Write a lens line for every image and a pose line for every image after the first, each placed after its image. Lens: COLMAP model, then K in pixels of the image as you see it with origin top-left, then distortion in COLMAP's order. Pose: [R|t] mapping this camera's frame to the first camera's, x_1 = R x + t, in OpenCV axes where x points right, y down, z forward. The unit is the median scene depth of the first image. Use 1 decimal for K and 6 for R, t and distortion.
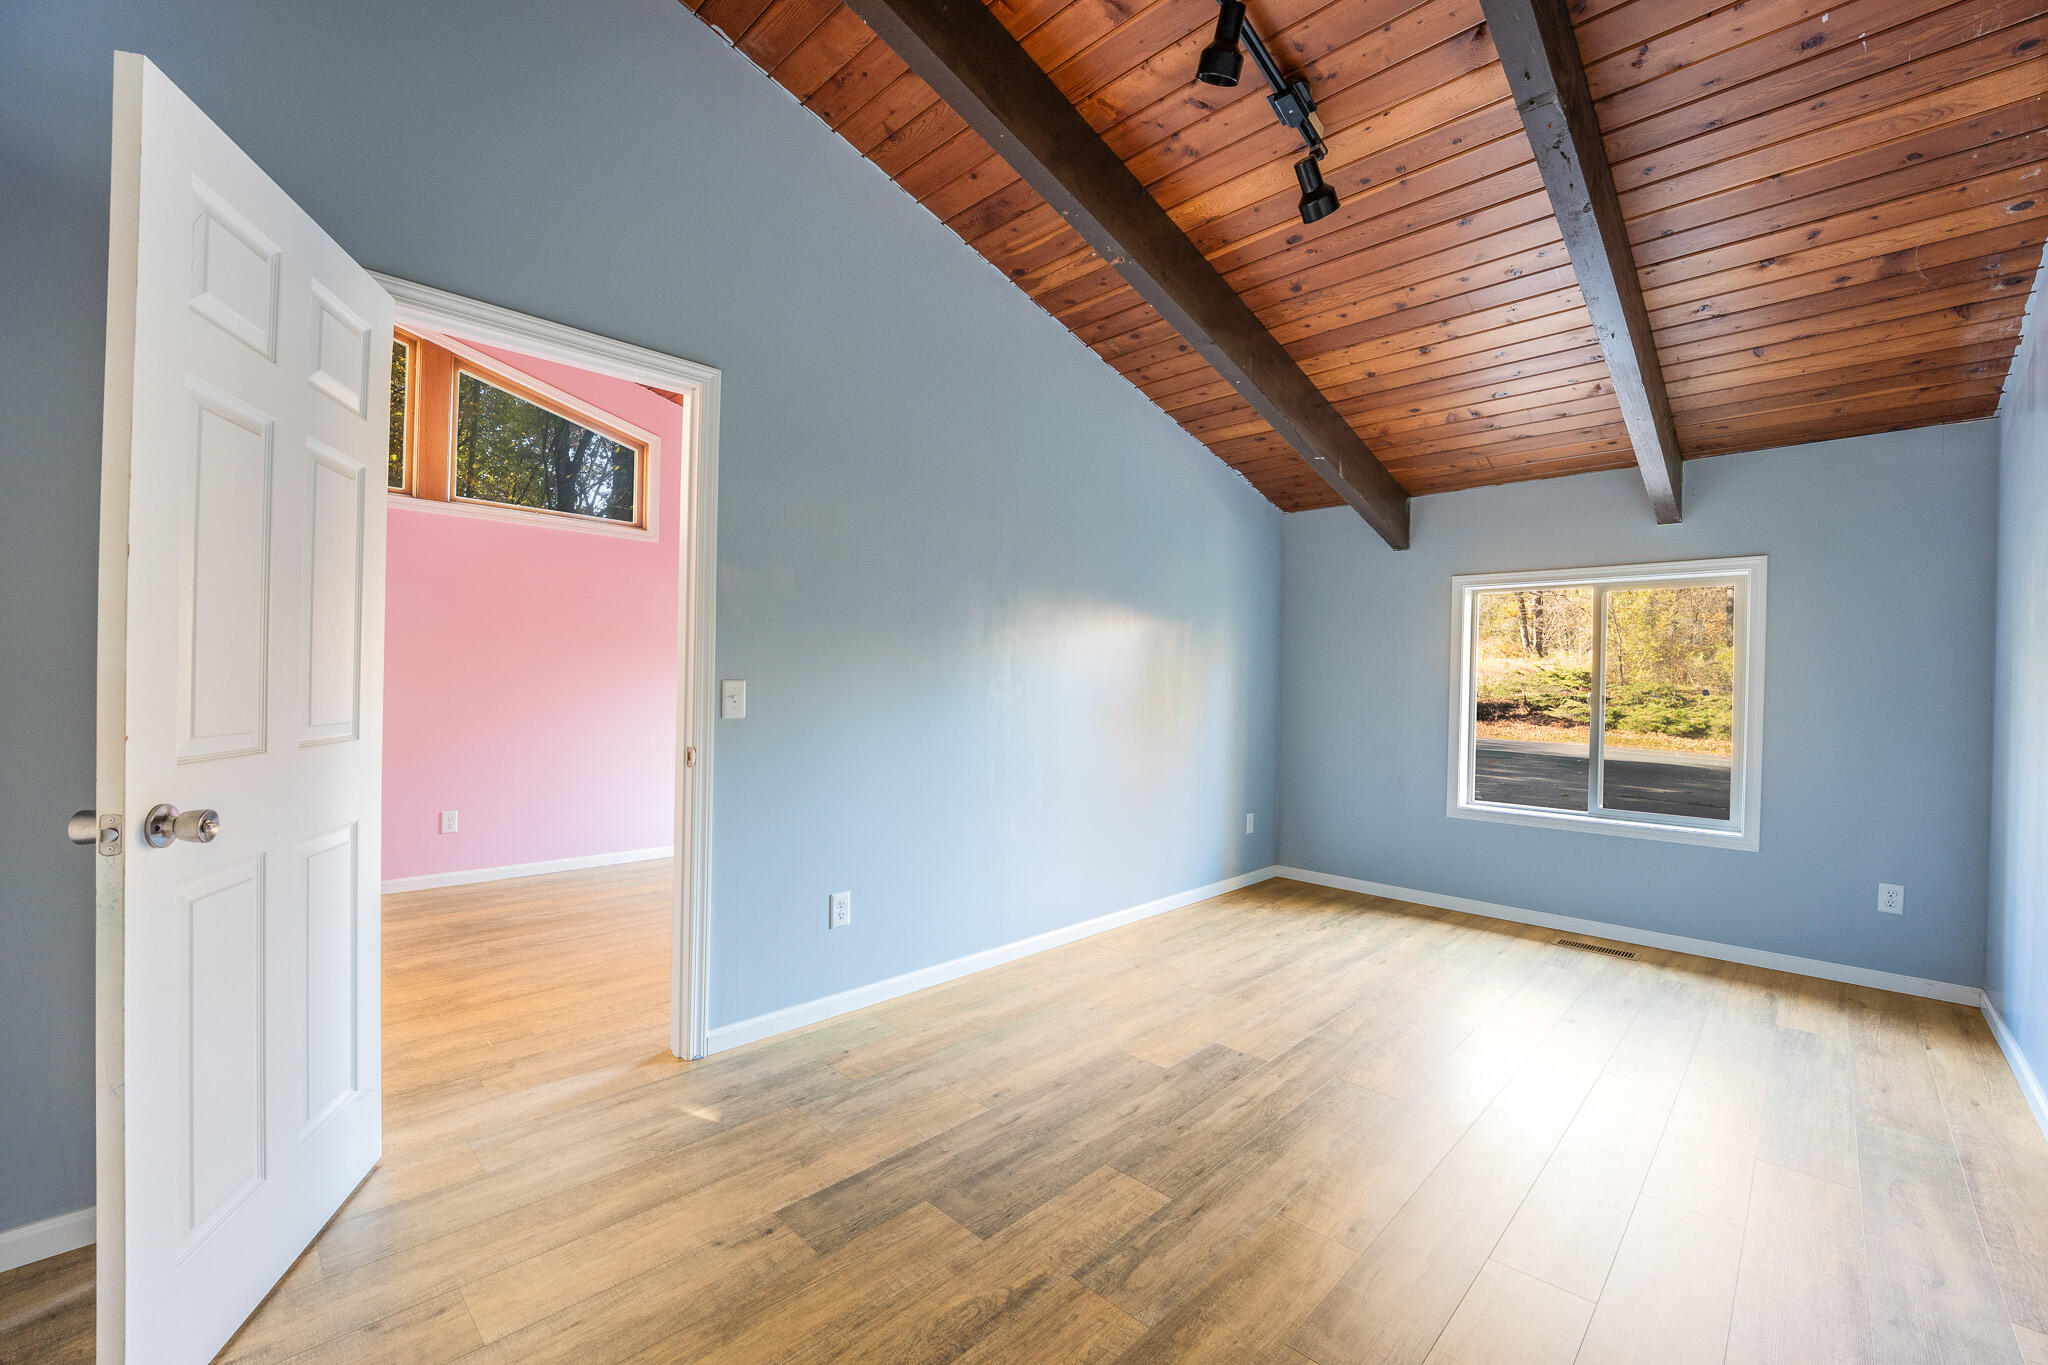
lens RADIAL K [[828.4, 0, 1024.7], [0, 828.4, 690.3], [0, 0, 1]] dist [0.009975, -0.000175]
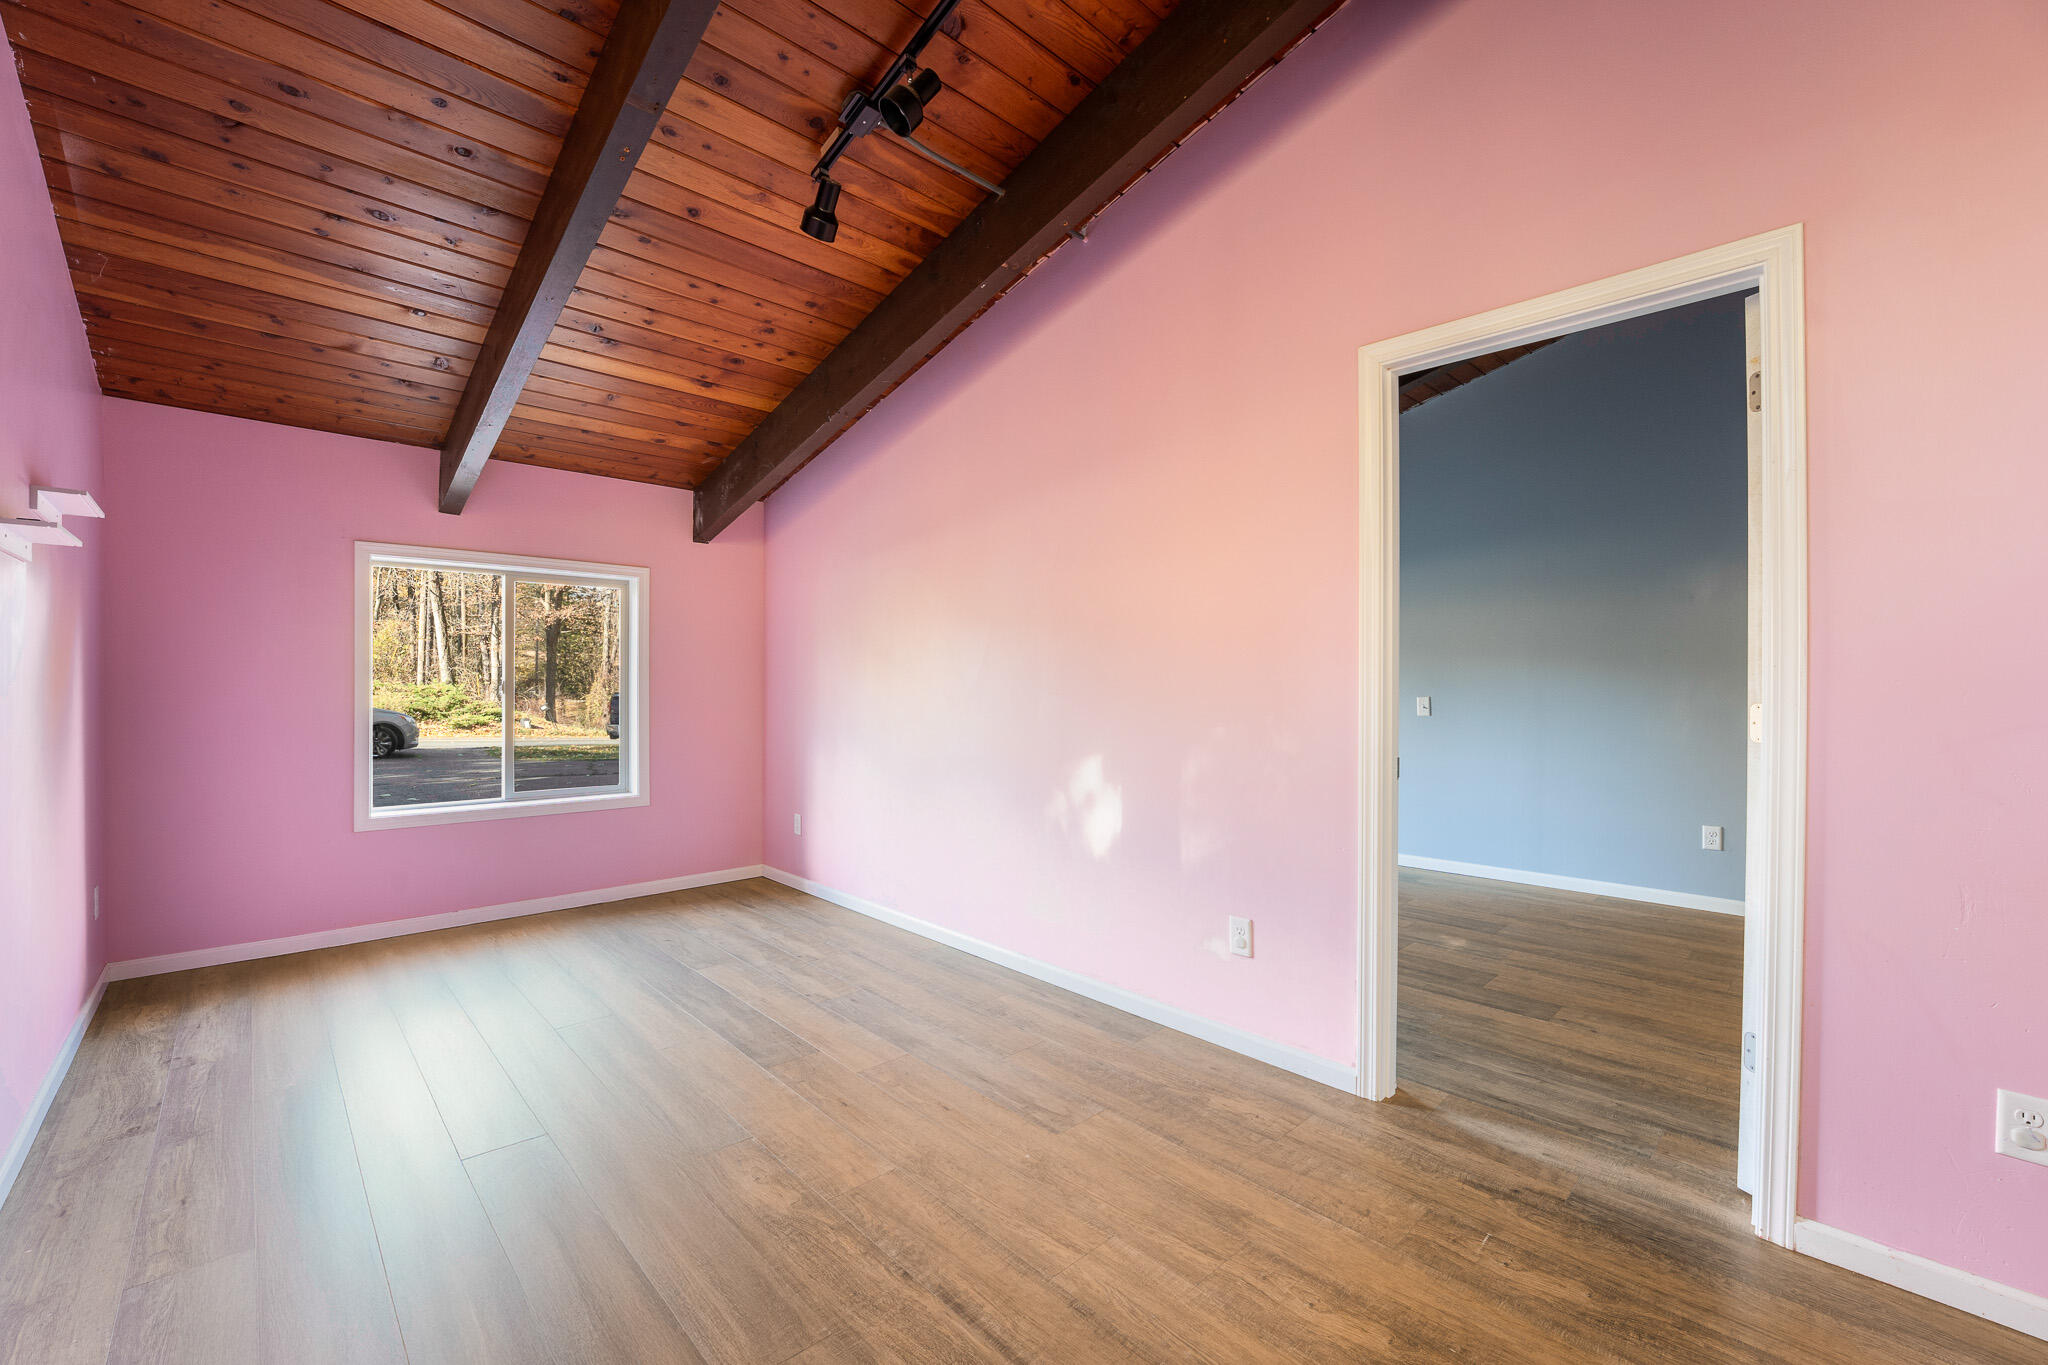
lens RADIAL K [[828.4, 0, 1025.8], [0, 828.4, 685.1], [0, 0, 1]] dist [0.009975, -0.000175]
pose [[0.014350, -0.012379, 0.999820, -1.487596], [-0.001207, 0.999922, 0.012398, -0.027071], [-0.999896, -0.001385, 0.014334, 1.546360]]
